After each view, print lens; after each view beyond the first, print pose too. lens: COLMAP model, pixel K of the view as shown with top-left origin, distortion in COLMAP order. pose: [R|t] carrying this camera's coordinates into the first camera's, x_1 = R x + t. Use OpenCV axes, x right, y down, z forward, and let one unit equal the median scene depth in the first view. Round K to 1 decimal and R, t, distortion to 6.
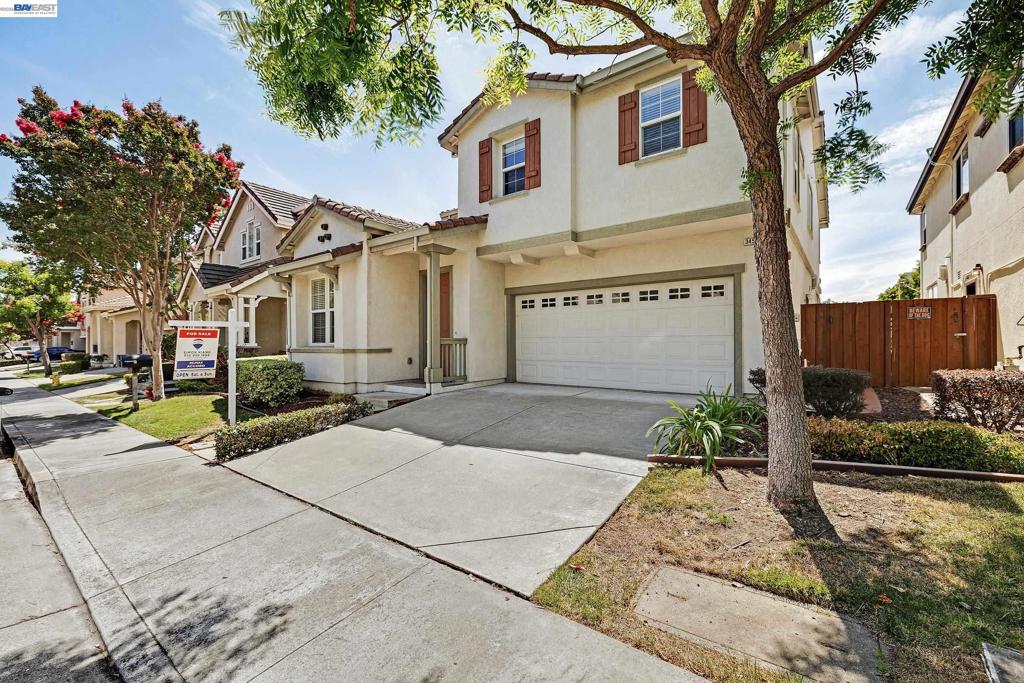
lens RADIAL K [[424.0, 0, 511.9], [0, 424.0, 346.1], [0, 0, 1]] dist [0.002980, 0.000061]
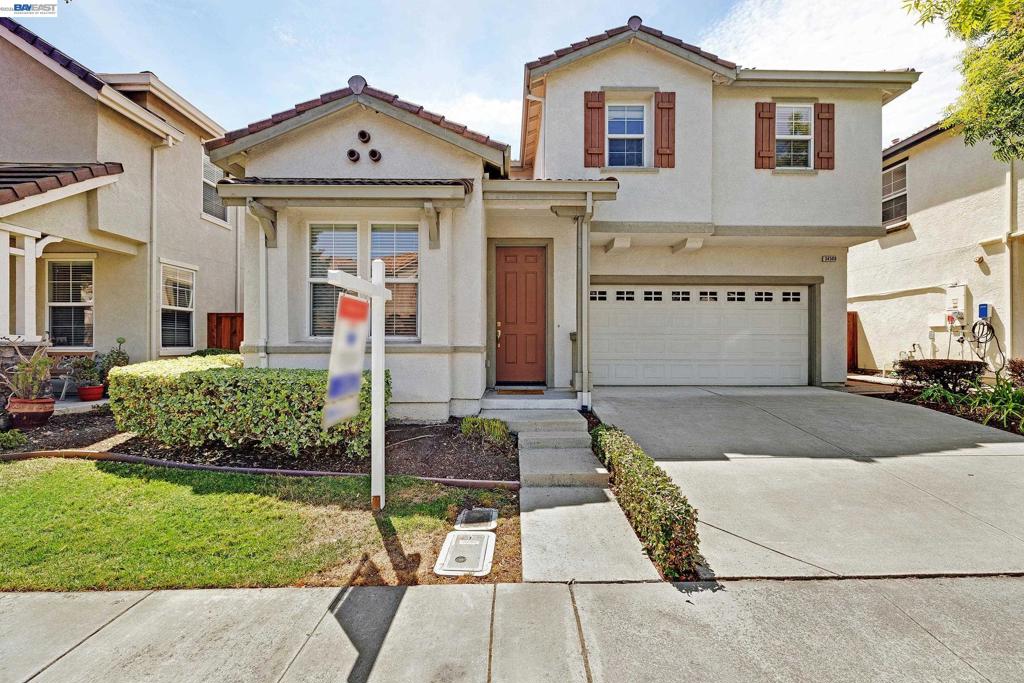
lens RADIAL K [[391.6, 0, 511.6], [0, 391.6, 341.5], [0, 0, 1]] dist [0.001279, 0.000122]
pose [[0.796364, 0.004213, 0.604803, -0.720418], [-0.004634, 0.999989, -0.000865, -0.000813], [-0.604800, -0.002113, 0.796375, 0.538935]]
